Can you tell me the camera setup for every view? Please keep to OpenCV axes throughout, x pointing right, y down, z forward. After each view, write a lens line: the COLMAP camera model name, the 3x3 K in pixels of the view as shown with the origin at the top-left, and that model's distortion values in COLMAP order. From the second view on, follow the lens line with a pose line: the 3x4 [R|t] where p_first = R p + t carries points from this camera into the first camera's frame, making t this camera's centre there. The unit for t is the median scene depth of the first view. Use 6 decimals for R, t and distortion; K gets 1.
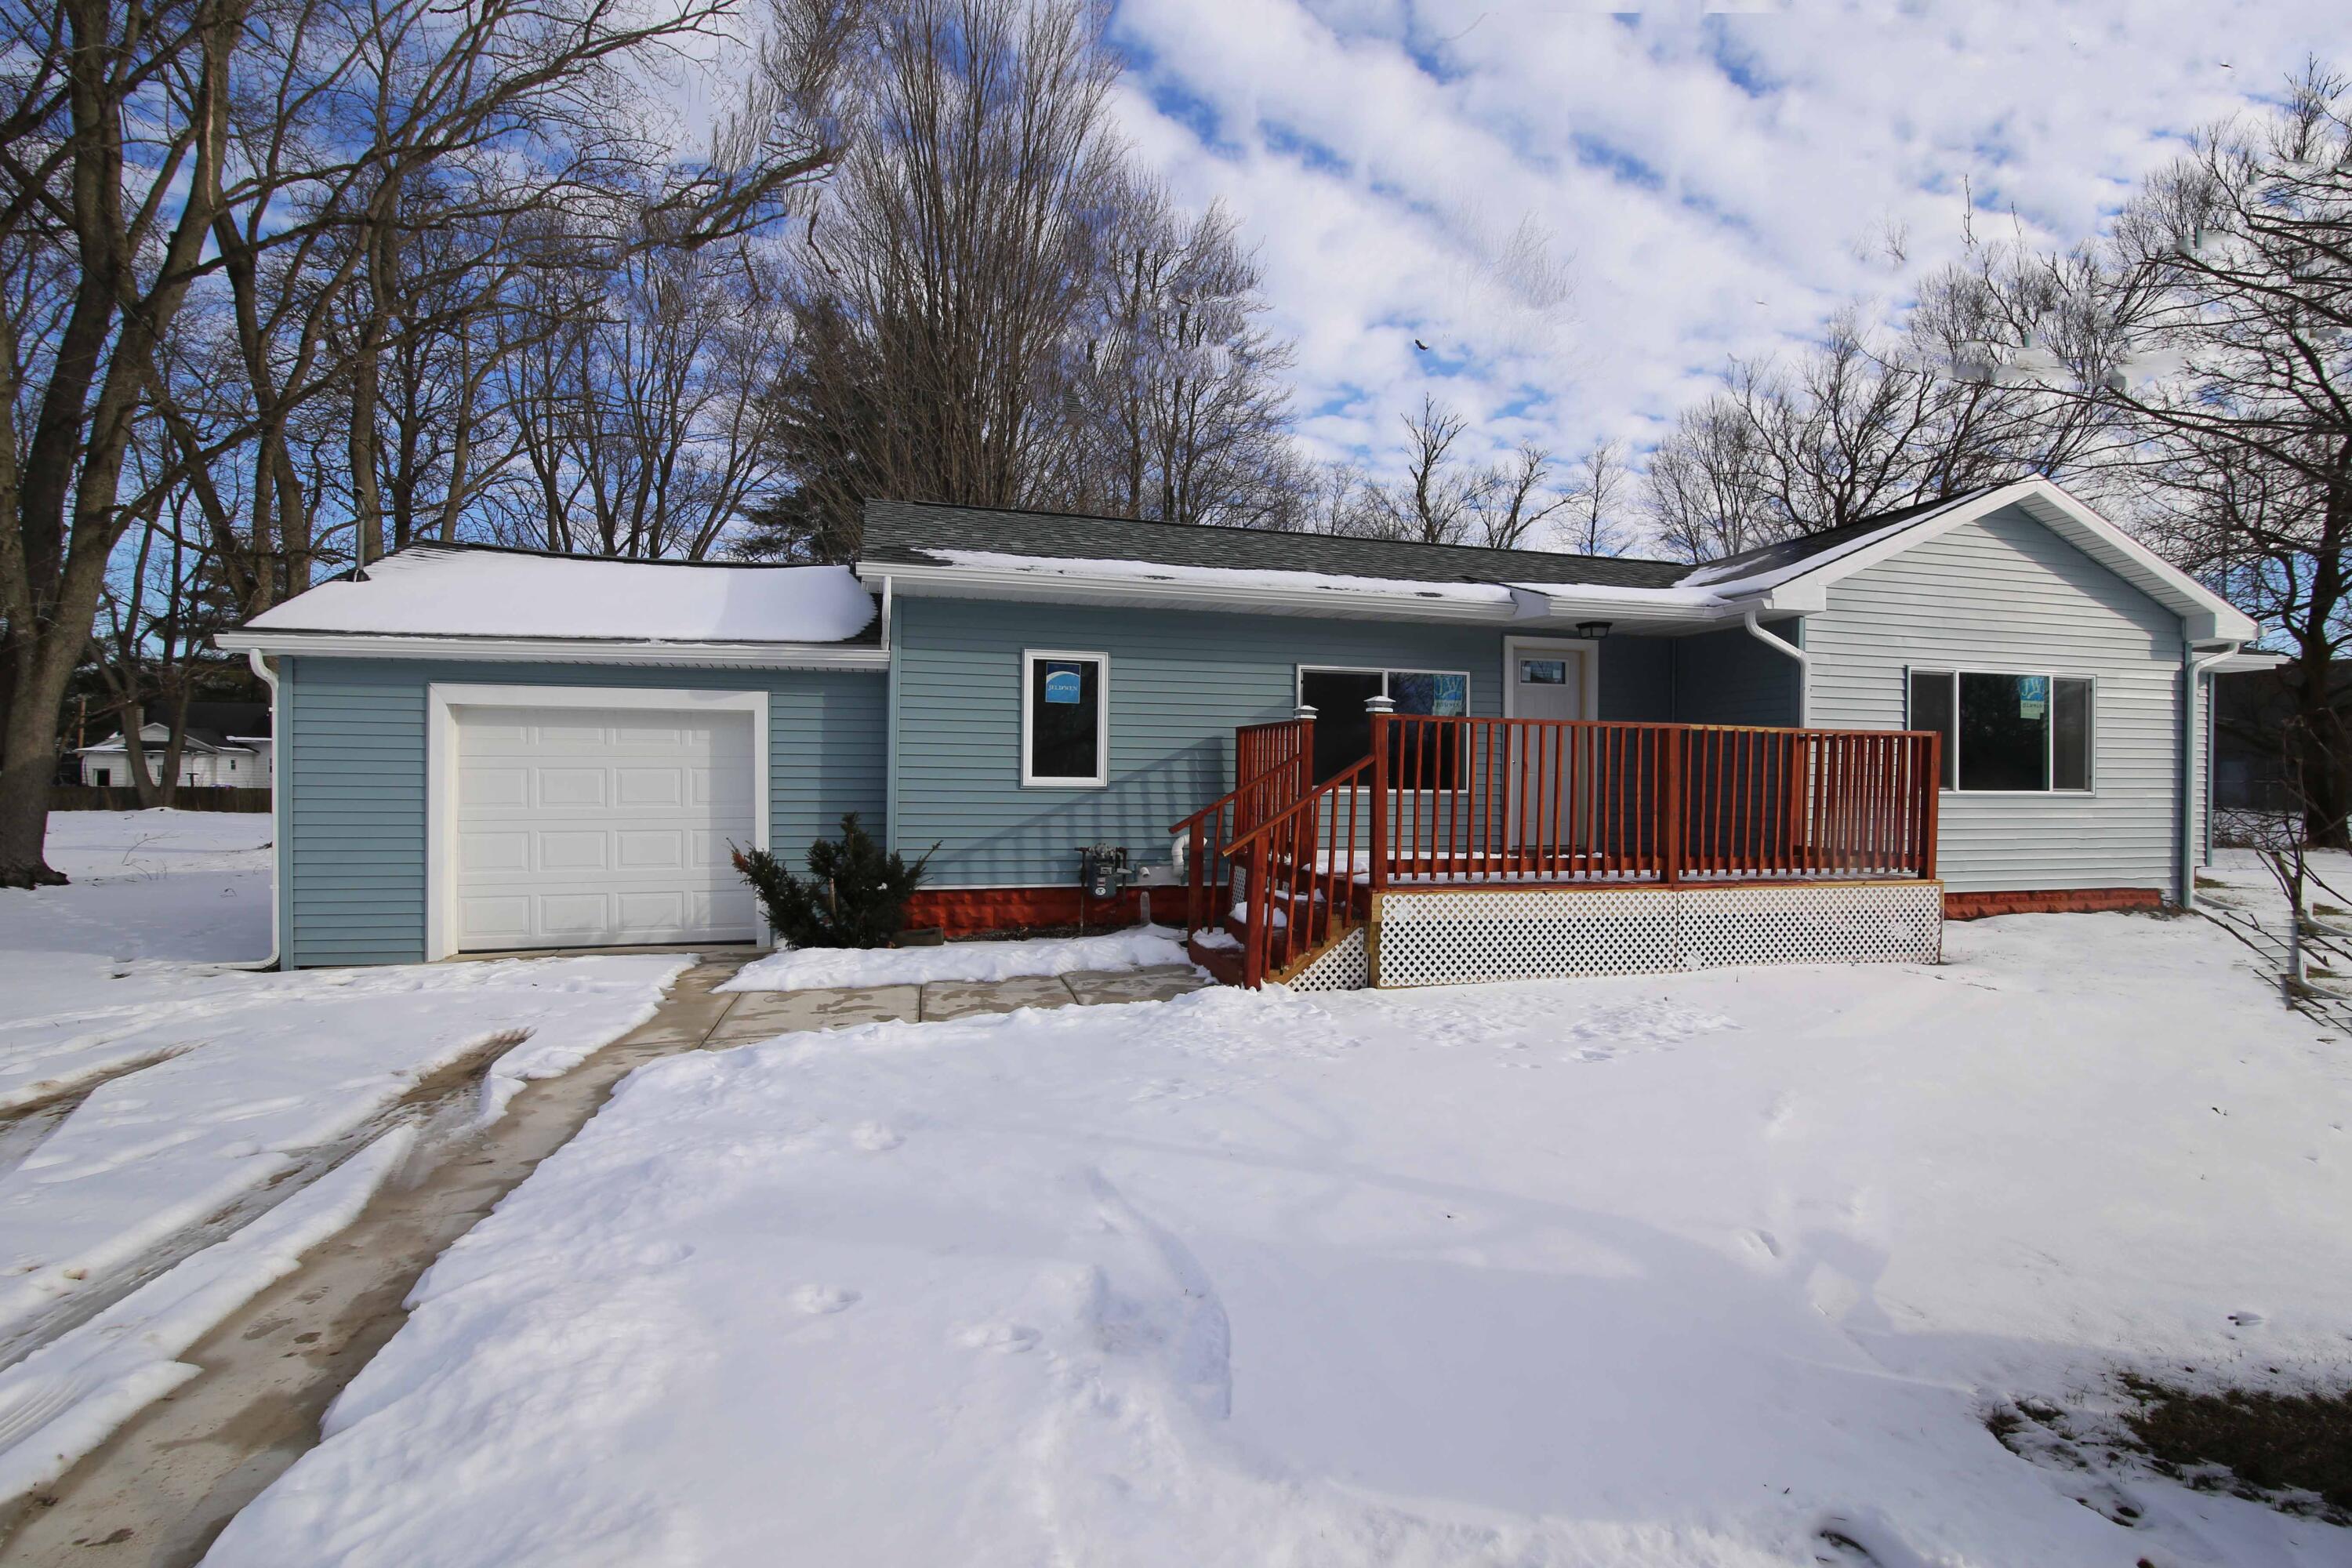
lens RADIAL K [[1081.7, 0, 1174.1], [0, 1081.7, 788.7], [0, 0, 1]] dist [-0.019663, 0.001658]
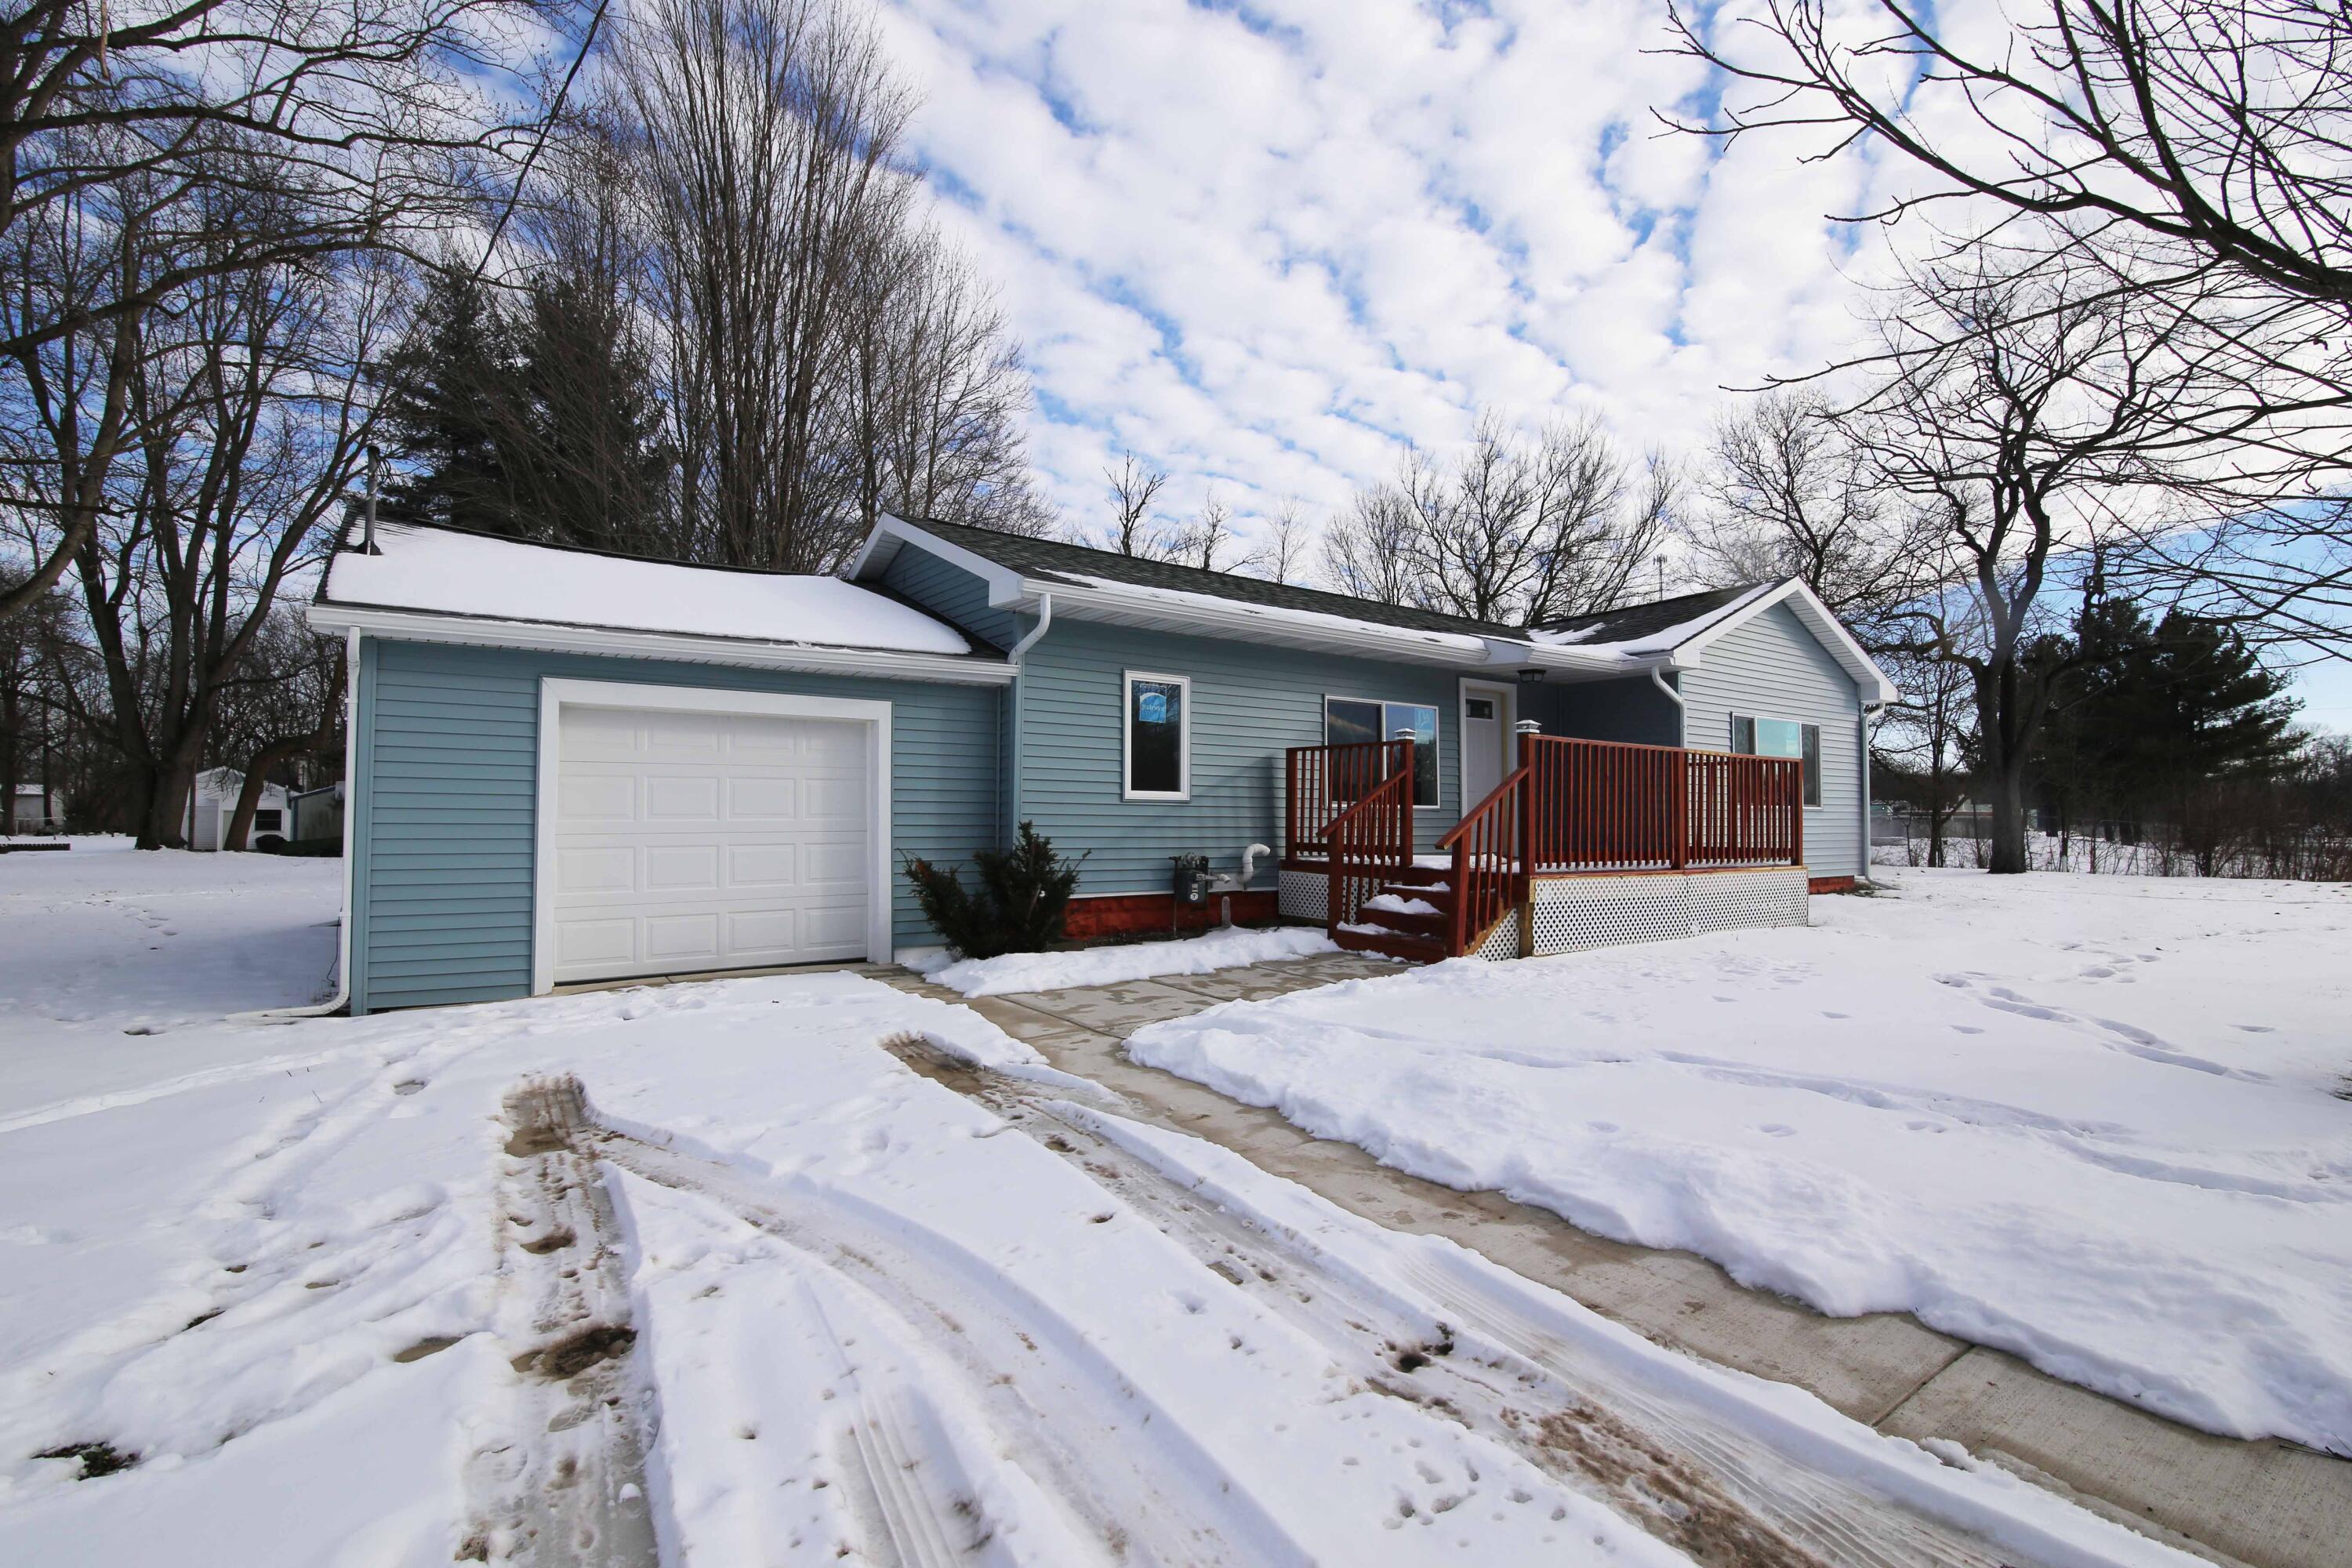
lens RADIAL K [[1081.7, 0, 1174.1], [0, 1081.7, 788.7], [0, 0, 1]] dist [-0.019663, 0.001658]
pose [[0.934765, 0.005401, 0.355225, -0.507702], [0.008133, 0.999297, -0.036597, 0.028558], [-0.355173, 0.037099, 0.934064, -0.007107]]
